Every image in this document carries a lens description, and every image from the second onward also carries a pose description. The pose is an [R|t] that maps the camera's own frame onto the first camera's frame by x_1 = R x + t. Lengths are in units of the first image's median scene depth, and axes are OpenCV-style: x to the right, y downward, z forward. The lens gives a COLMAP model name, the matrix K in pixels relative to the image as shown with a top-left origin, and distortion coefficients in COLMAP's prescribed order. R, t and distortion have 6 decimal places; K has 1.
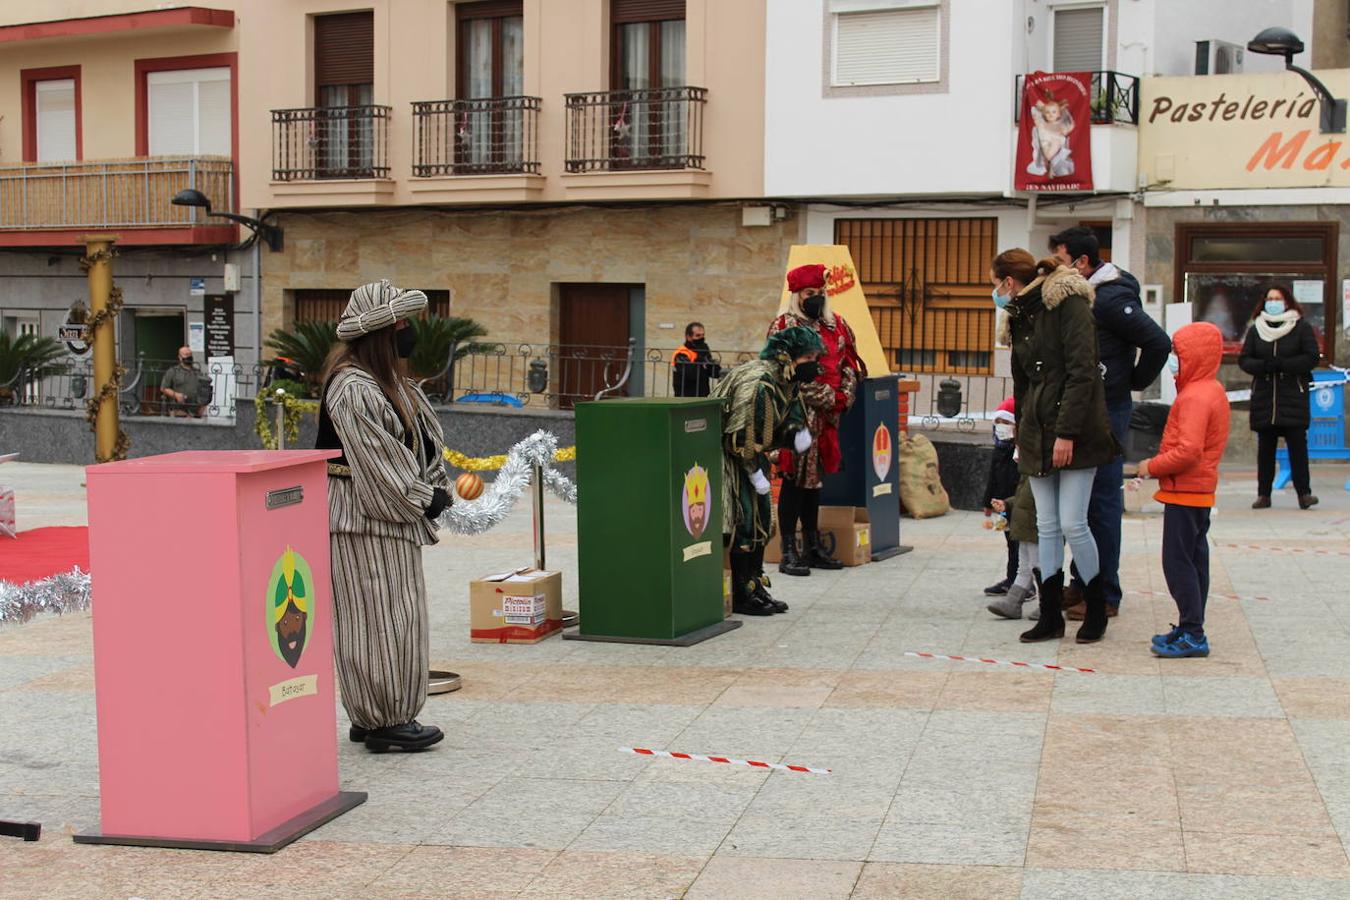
lens RADIAL K [[2074.5, 0, 675.0], [0, 2074.5, 450.0], [0, 0, 1]] dist [-0.027896, 0.054984]
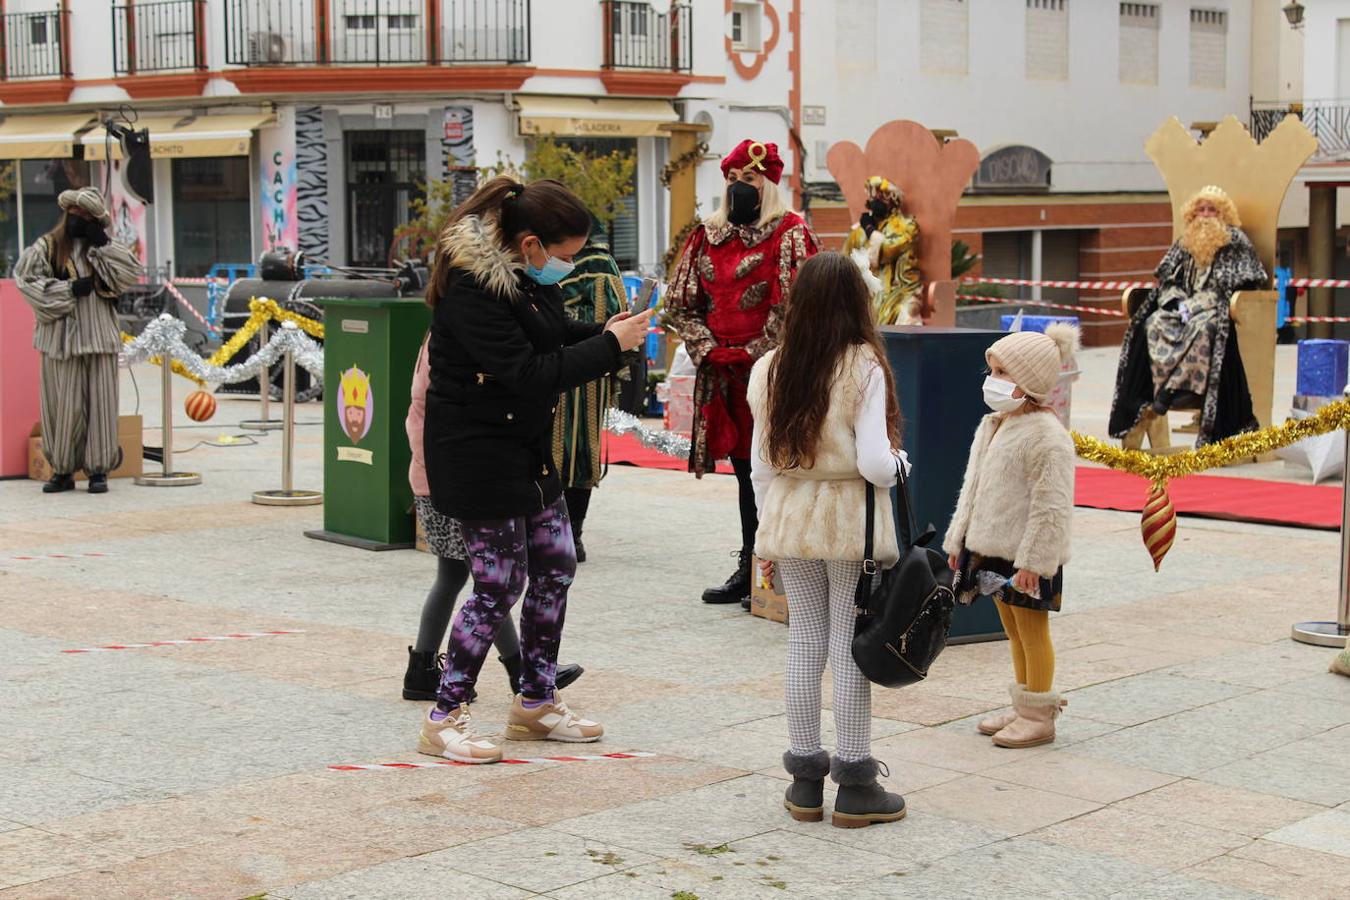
lens RADIAL K [[2649.3, 0, 675.0], [0, 2649.3, 450.0], [0, 0, 1]] dist [0.041943, -0.124273]
pose [[-0.459938, 0.088972, -0.883482, 0.344132], [-0.072386, 0.987899, 0.137172, -0.044731], [0.884996, 0.127043, -0.447932, 0.560296]]
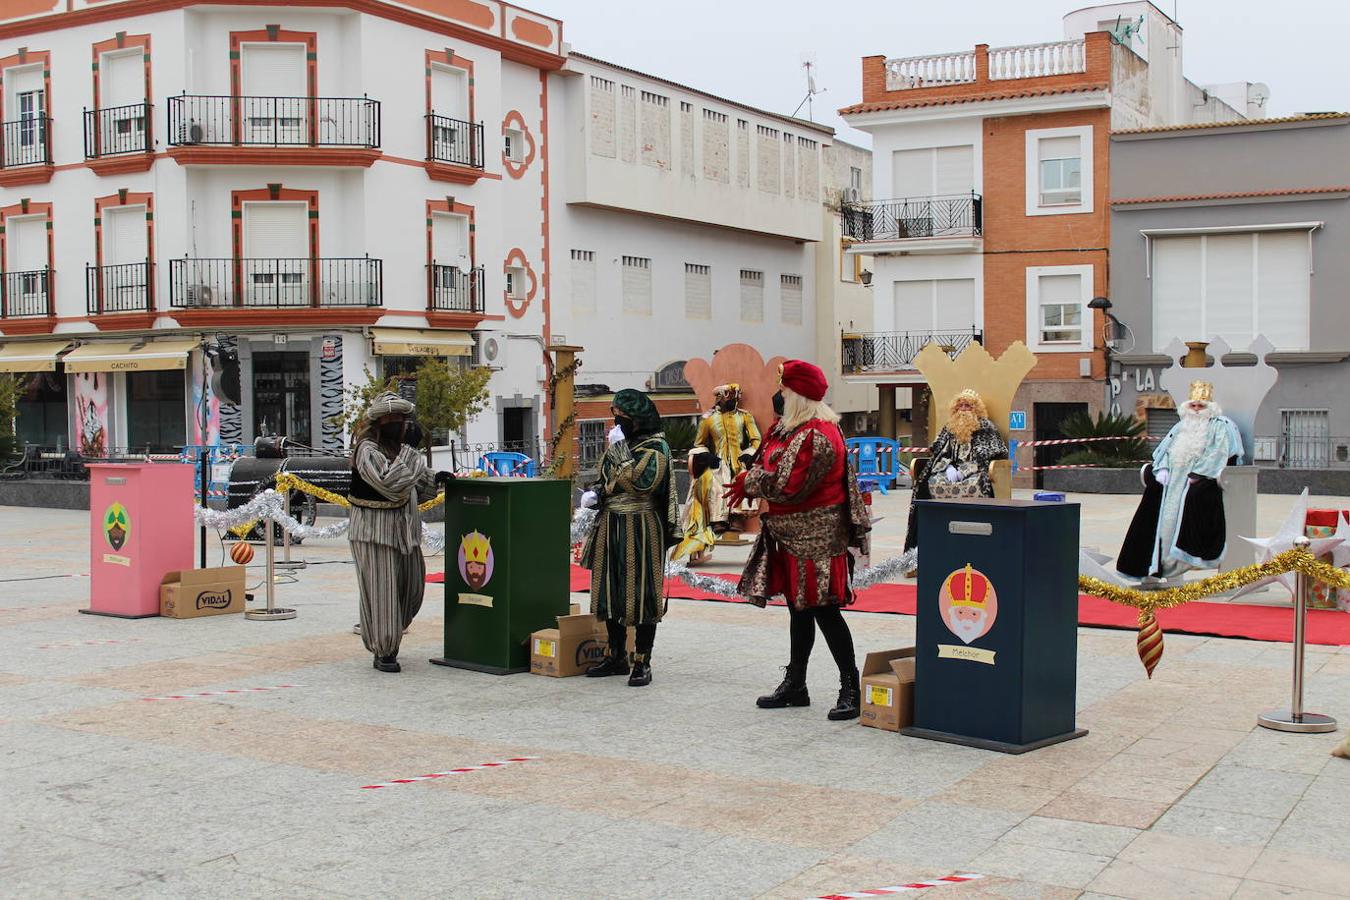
lens RADIAL K [[1678.8, 0, 675.0], [0, 1678.8, 450.0], [0, 0, 1]] dist [-0.054871, 0.046979]
pose [[-0.297887, 0.038482, -0.953825, 0.310970], [-0.073694, 0.995278, 0.063170, -0.037963], [0.951752, 0.089109, -0.293645, 0.466148]]
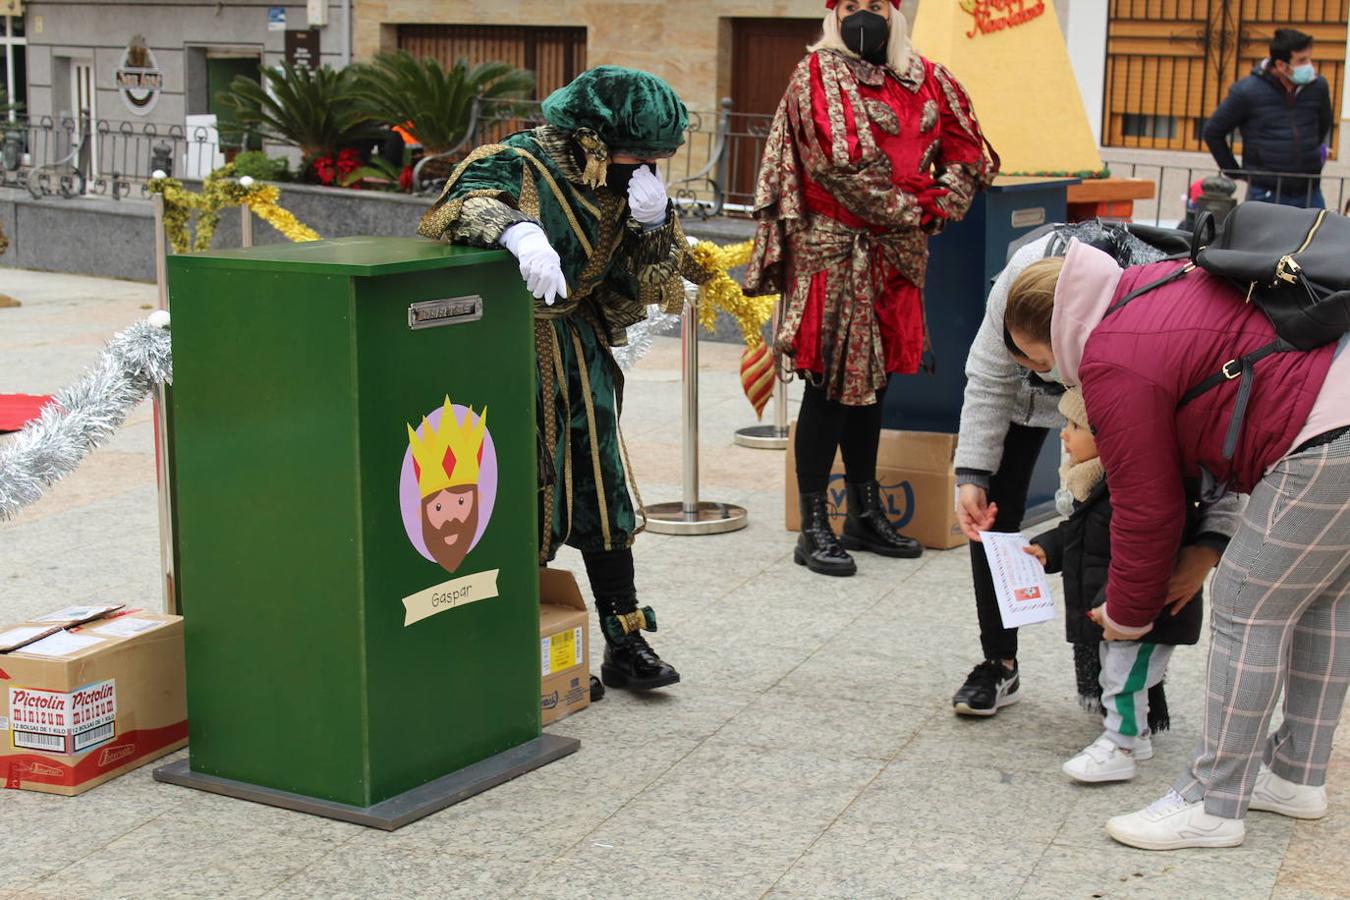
lens RADIAL K [[2467.6, 0, 675.0], [0, 2467.6, 450.0], [0, 0, 1]] dist [0.012024, 0.054181]
pose [[0.991926, 0.031512, -0.122844, 0.040179], [-0.020384, 0.995660, 0.090809, -0.010194], [0.125173, -0.087571, 0.988263, 0.163495]]
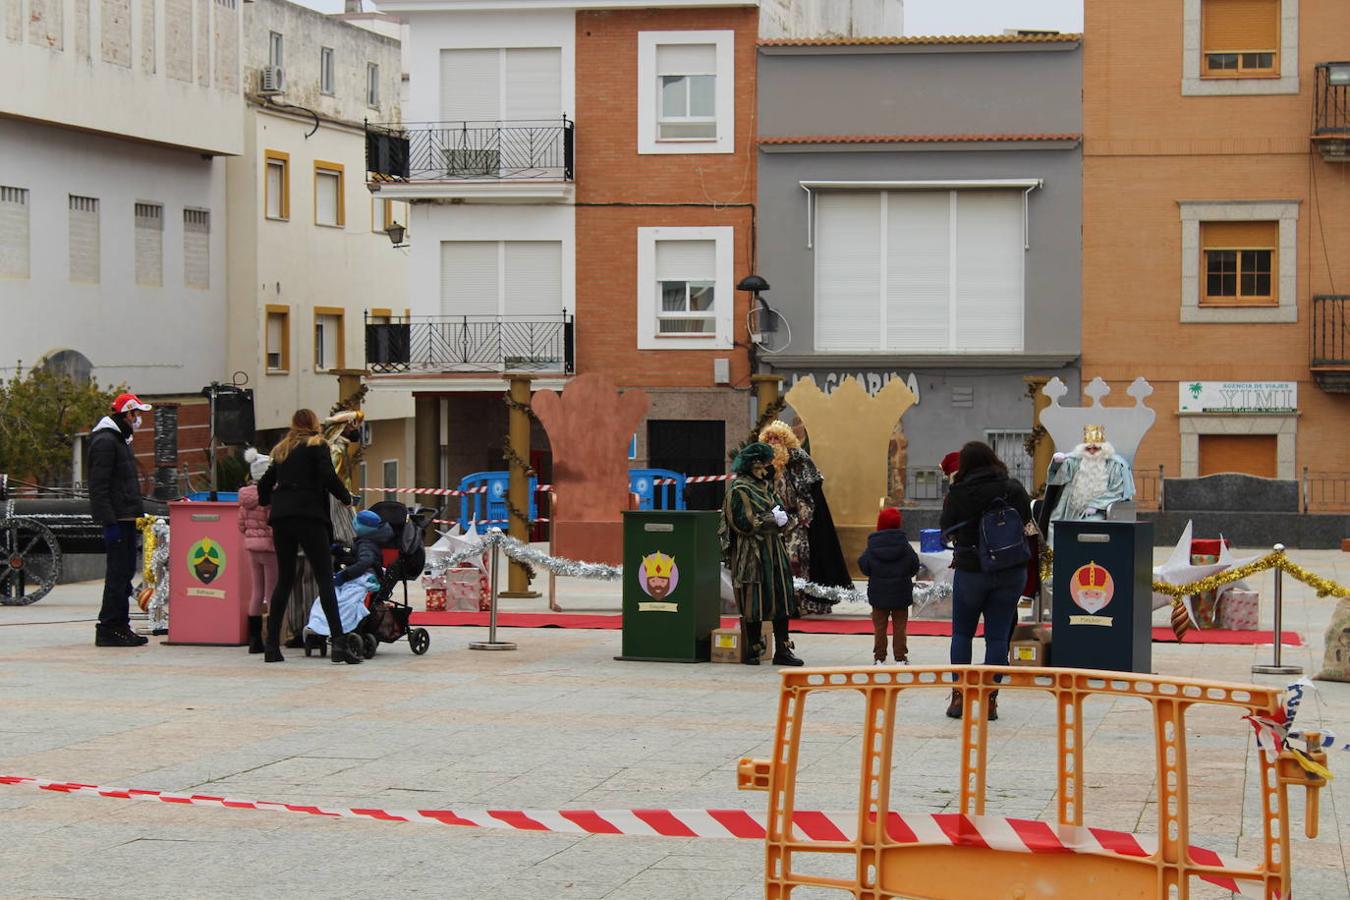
lens RADIAL K [[3516.0, 0, 675.0], [0, 3516.0, 450.0], [0, 0, 1]] dist [0.008669, 1.300170]
pose [[0.029438, 0.027478, -0.999189, 0.885955], [-0.086762, 0.995920, 0.024832, -0.045565], [0.995794, 0.085961, 0.031702, 0.304975]]
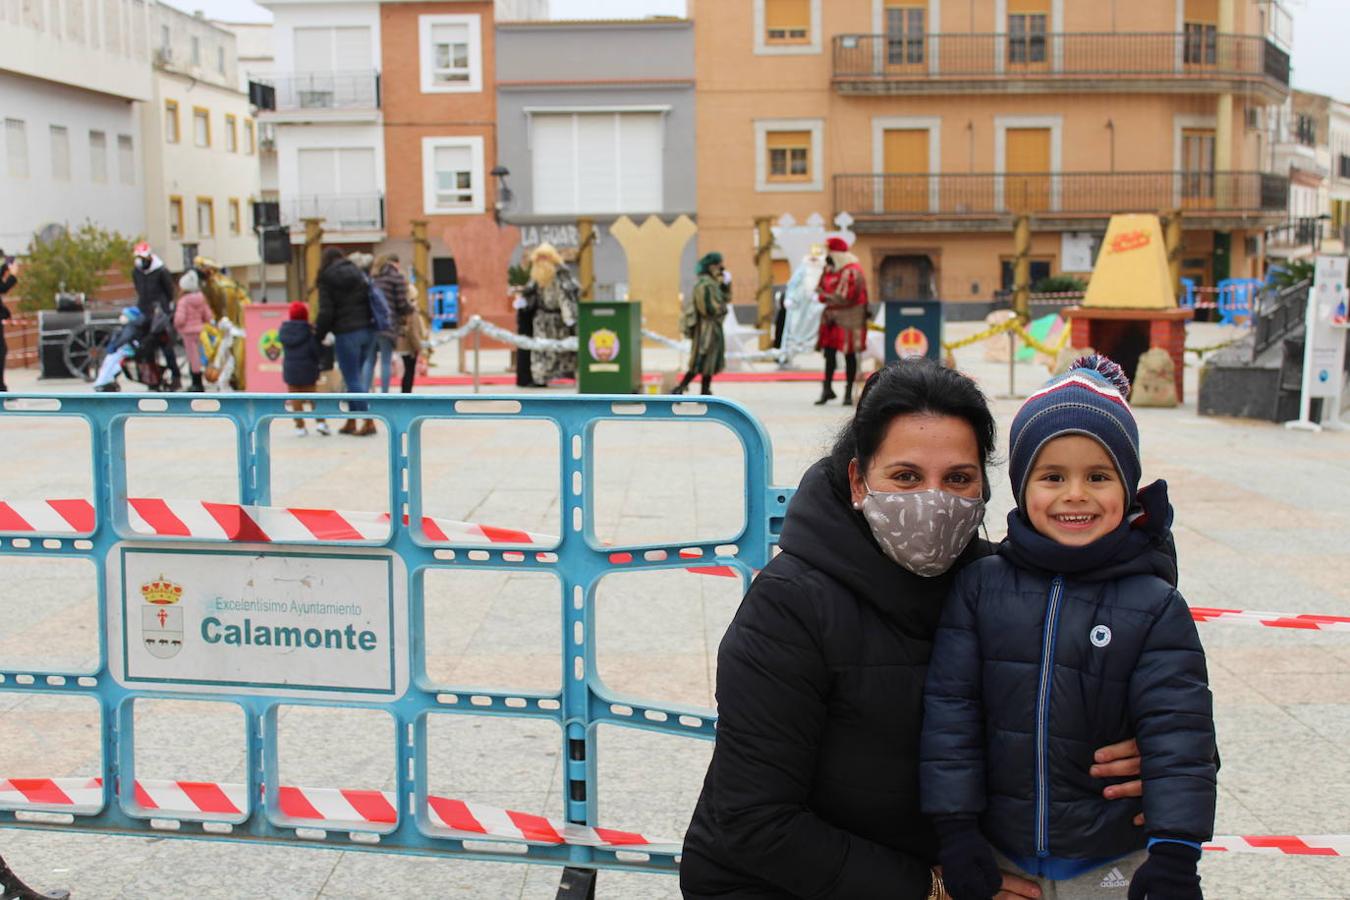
lens RADIAL K [[1930.3, 0, 713.6], [0, 1930.3, 453.4], [0, 0, 1]] dist [-0.137831, 0.402764]
pose [[0.223078, 0.110067, -0.968567, 0.693473], [-0.067898, 0.992946, 0.097200, -0.023820], [0.972433, 0.044080, 0.228978, 0.211965]]
